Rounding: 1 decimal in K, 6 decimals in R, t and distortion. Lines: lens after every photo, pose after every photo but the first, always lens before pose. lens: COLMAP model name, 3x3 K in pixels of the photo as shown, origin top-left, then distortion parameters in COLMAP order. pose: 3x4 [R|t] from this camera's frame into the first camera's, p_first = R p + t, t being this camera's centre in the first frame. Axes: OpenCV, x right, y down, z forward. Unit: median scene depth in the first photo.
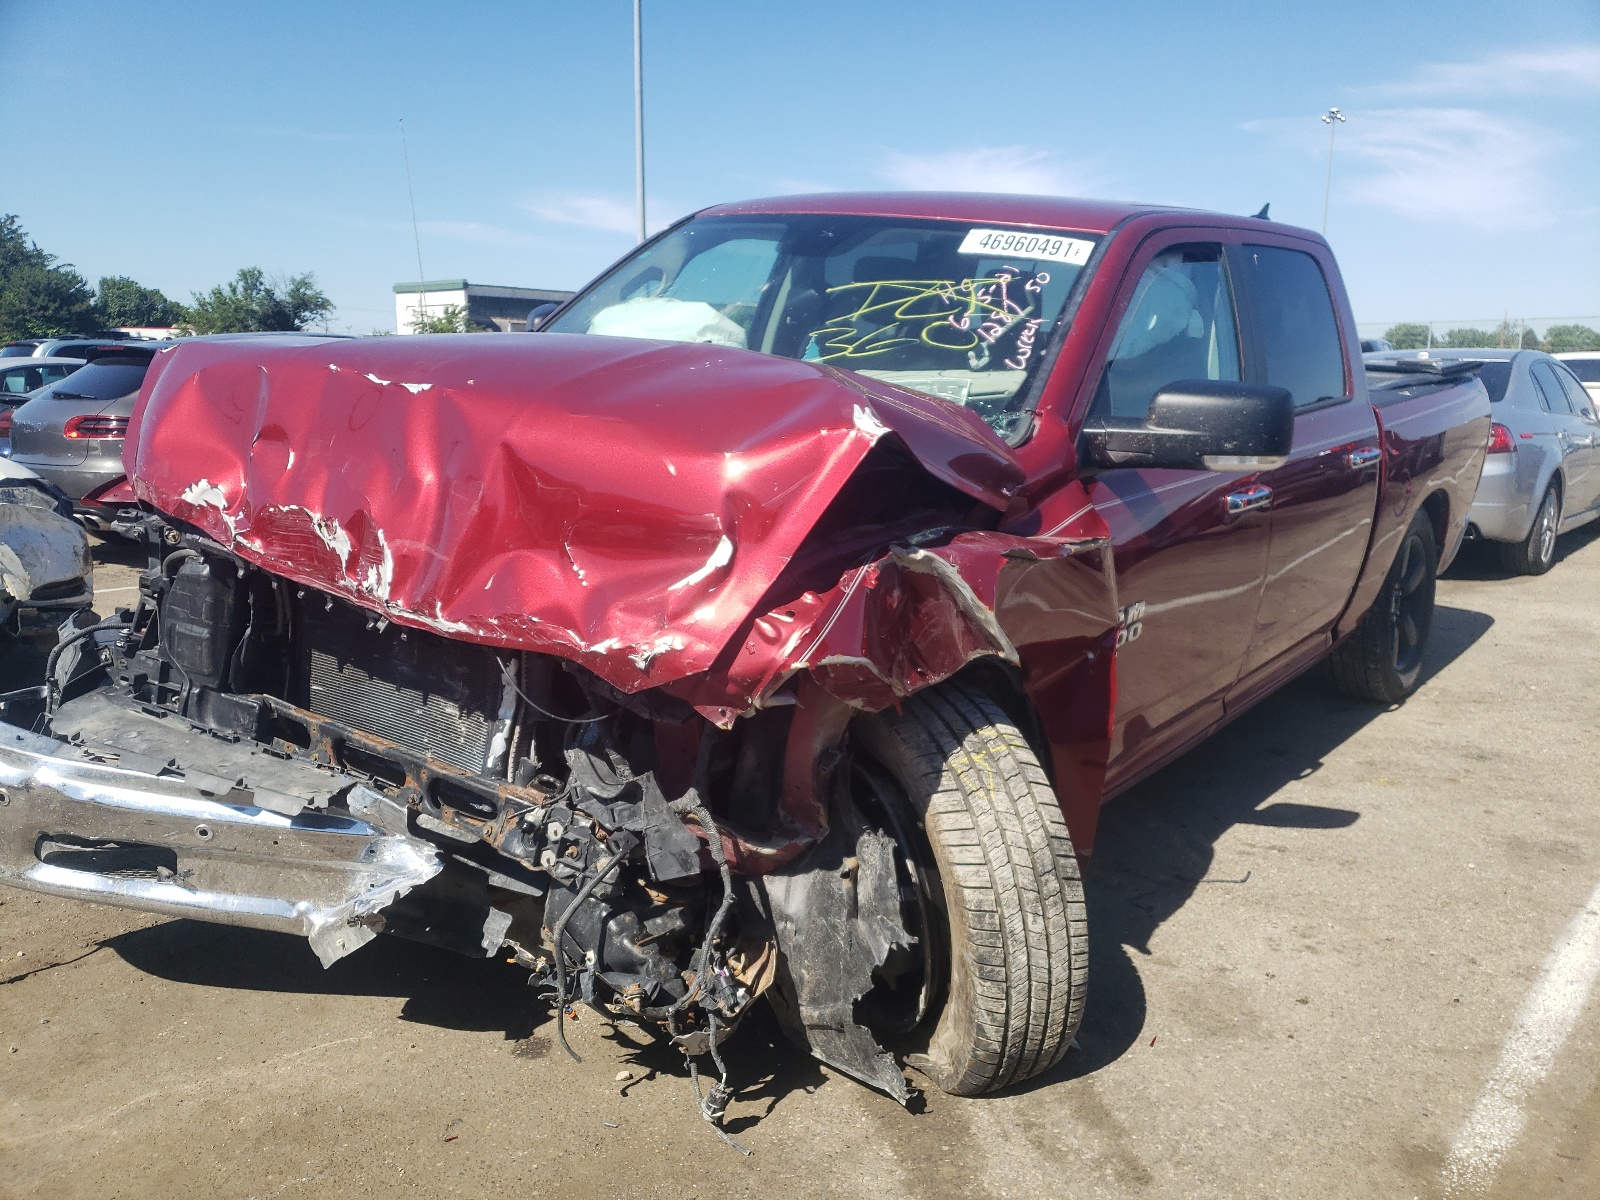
lens RADIAL K [[1231.4, 0, 780.5], [0, 1231.4, 600.1], [0, 0, 1]] dist [-0.002189, -0.000462]
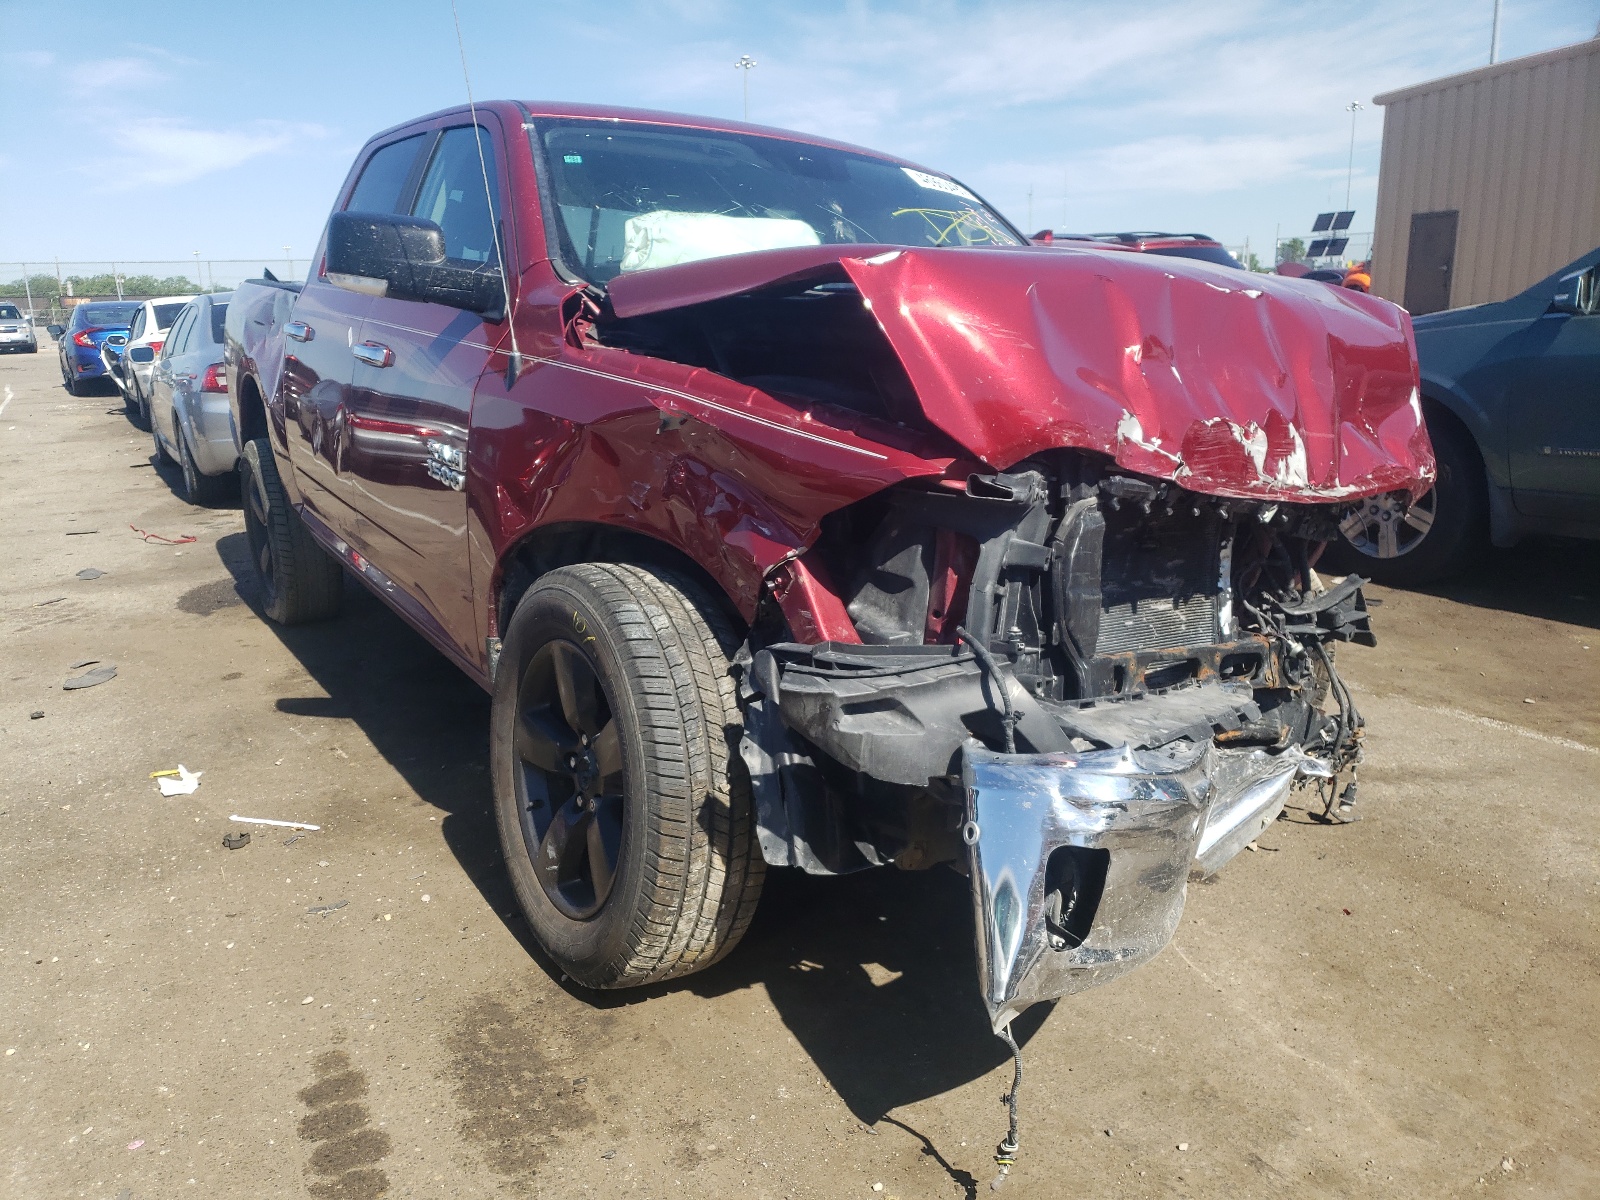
lens RADIAL K [[1231.4, 0, 780.5], [0, 1231.4, 600.1], [0, 0, 1]] dist [-0.002189, -0.000462]
pose [[0.375184, -0.227341, 0.898640, -1.422713], [0.199358, 0.966562, 0.161292, -0.162081], [-0.905259, 0.118636, 0.407960, 0.914403]]
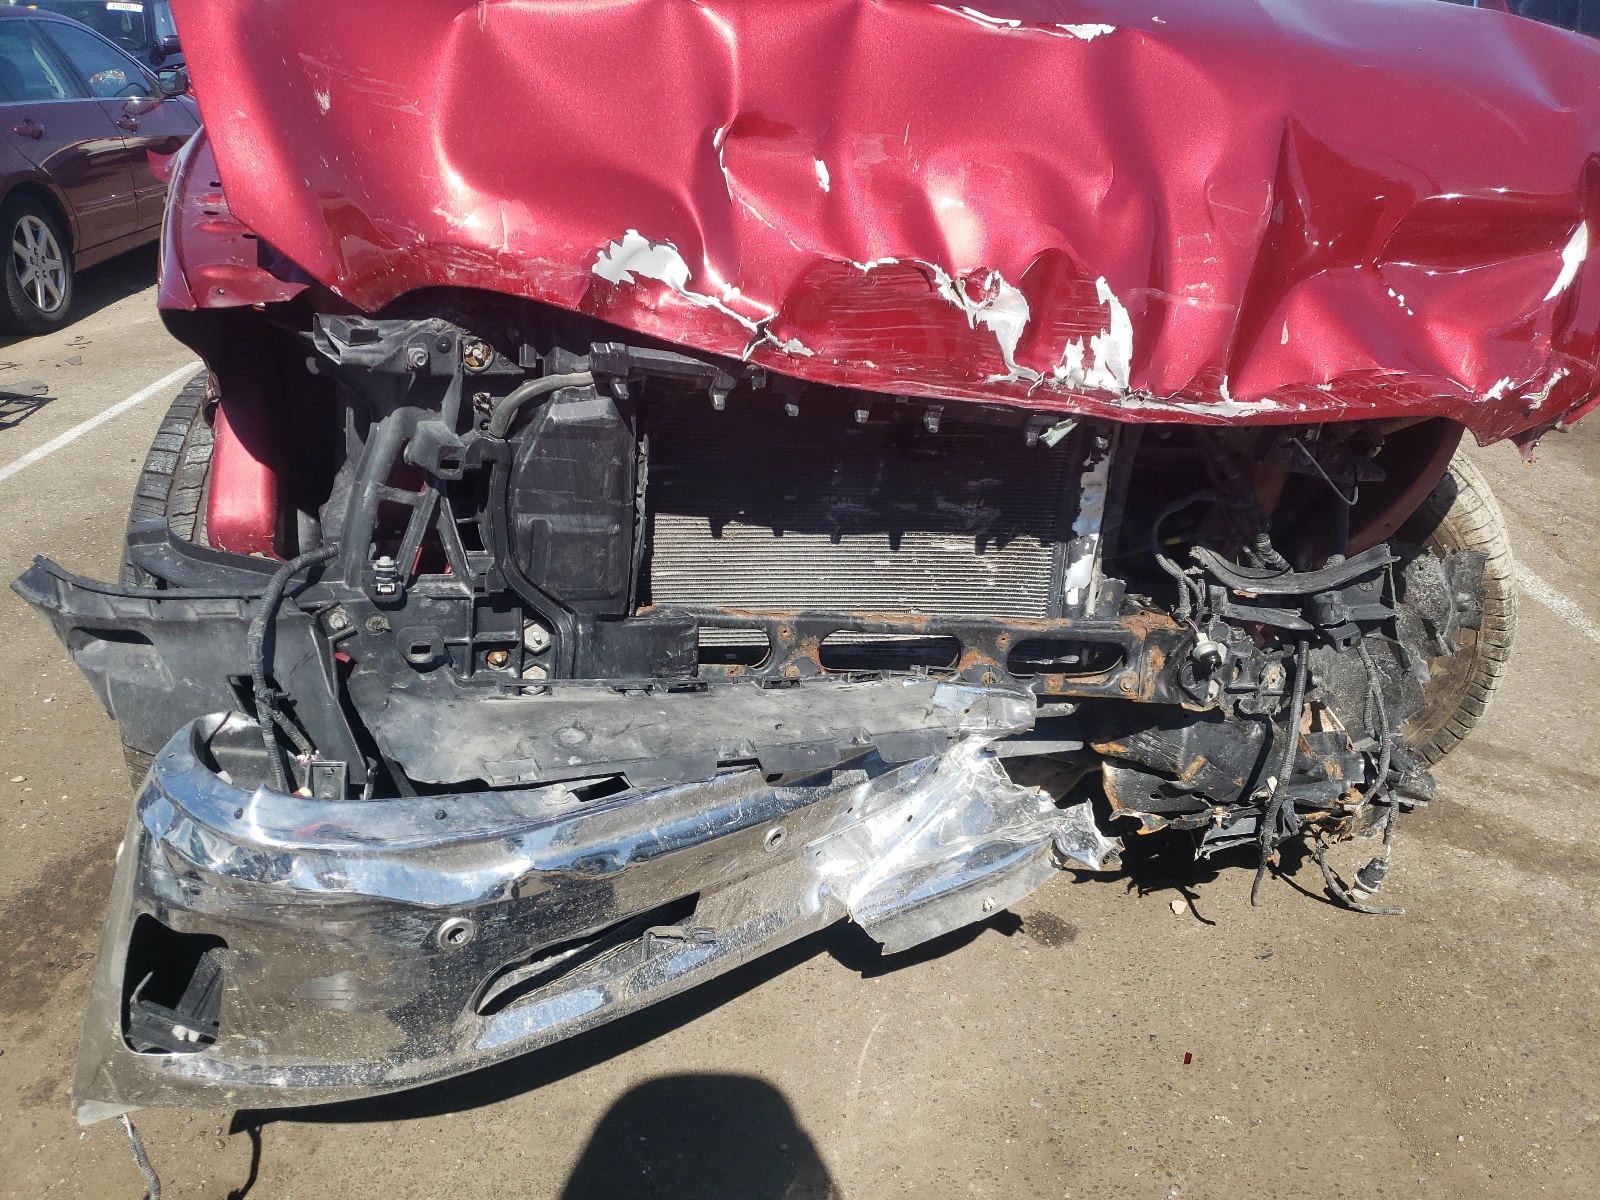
lens RADIAL K [[1191.6, 0, 800.0], [0, 1191.6, 600.0], [0, 0, 1]] dist [0.050559, -0.001640]
pose [[0.750350, -0.273770, 0.601685, -0.789439], [0.127958, 0.953147, 0.274112, -0.081806], [-0.648538, -0.128689, 0.750225, 0.579459]]
